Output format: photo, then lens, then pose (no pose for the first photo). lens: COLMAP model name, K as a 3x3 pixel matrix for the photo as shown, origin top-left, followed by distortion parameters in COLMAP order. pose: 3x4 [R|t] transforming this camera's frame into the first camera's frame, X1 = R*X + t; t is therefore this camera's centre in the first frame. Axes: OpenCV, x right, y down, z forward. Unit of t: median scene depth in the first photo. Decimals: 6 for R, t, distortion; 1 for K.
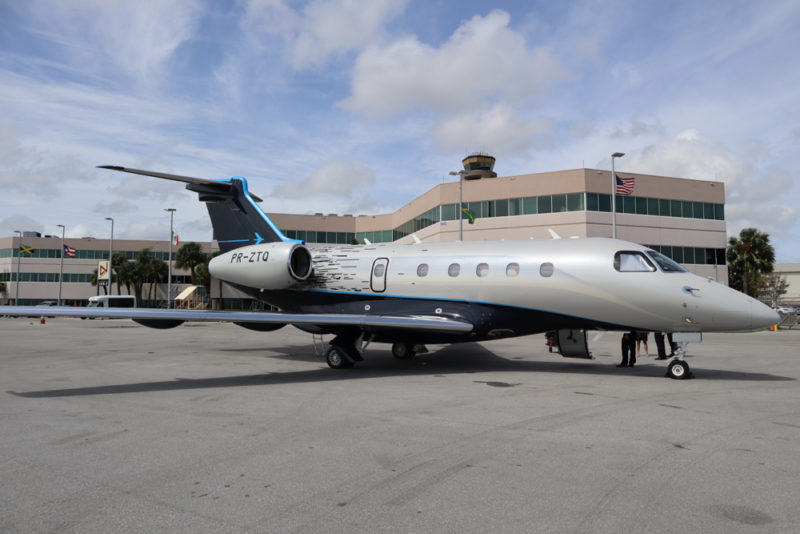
lens RADIAL K [[553.2, 0, 408.6], [0, 553.2, 266.8], [0, 0, 1]] dist [-0.122750, 0.083216]
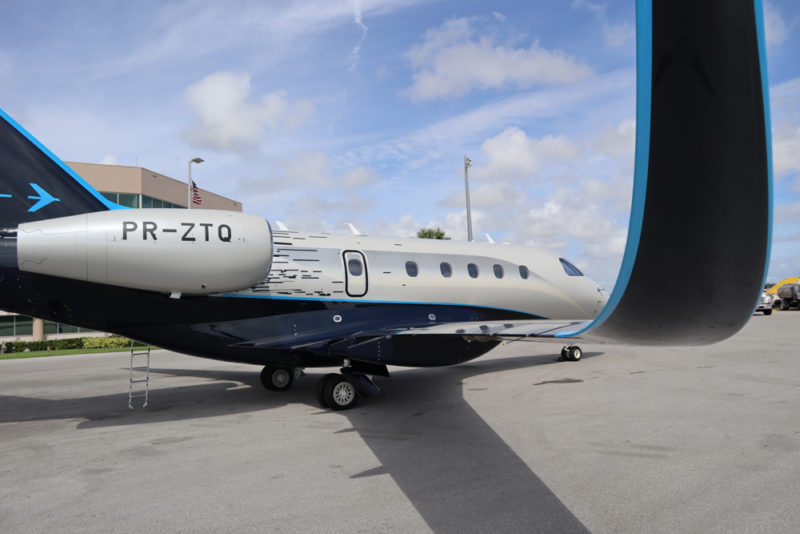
lens RADIAL K [[553.2, 0, 408.6], [0, 553.2, 266.8], [0, 0, 1]] dist [-0.122750, 0.083216]
pose [[0.467927, 0.045233, 0.882609, -0.641572], [-0.014114, 0.998944, -0.043712, 0.035432], [-0.883654, 0.007997, 0.468071, 0.562027]]
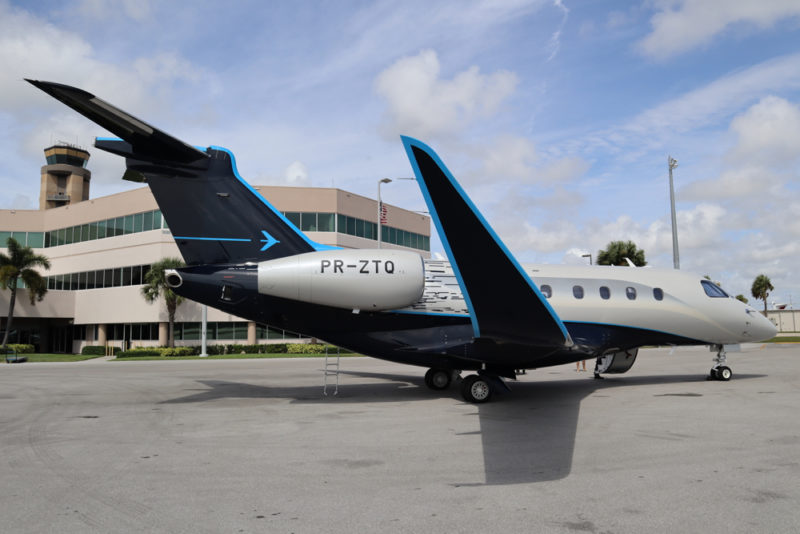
lens RADIAL K [[609.5, 0, 400.0], [0, 609.5, 267.0], [0, 0, 1]] dist [-0.093552, 0.001033]
pose [[0.747253, 0.056381, 0.662144, -0.794001], [-0.030776, 0.998261, -0.050269, 0.022574], [-0.663827, 0.017186, 0.747689, 0.341062]]
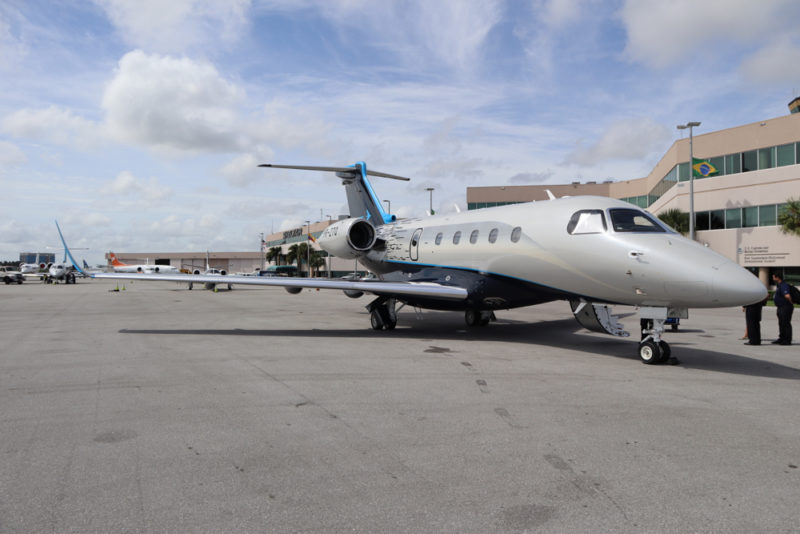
lens RADIAL K [[553.2, 0, 408.6], [0, 553.2, 266.8], [0, 0, 1]] dist [-0.122750, 0.083216]
pose [[0.843770, -0.003646, -0.536692, 0.482547], [0.030558, 0.998681, 0.041258, 0.012595], [0.535834, -0.051212, 0.842769, 0.090423]]
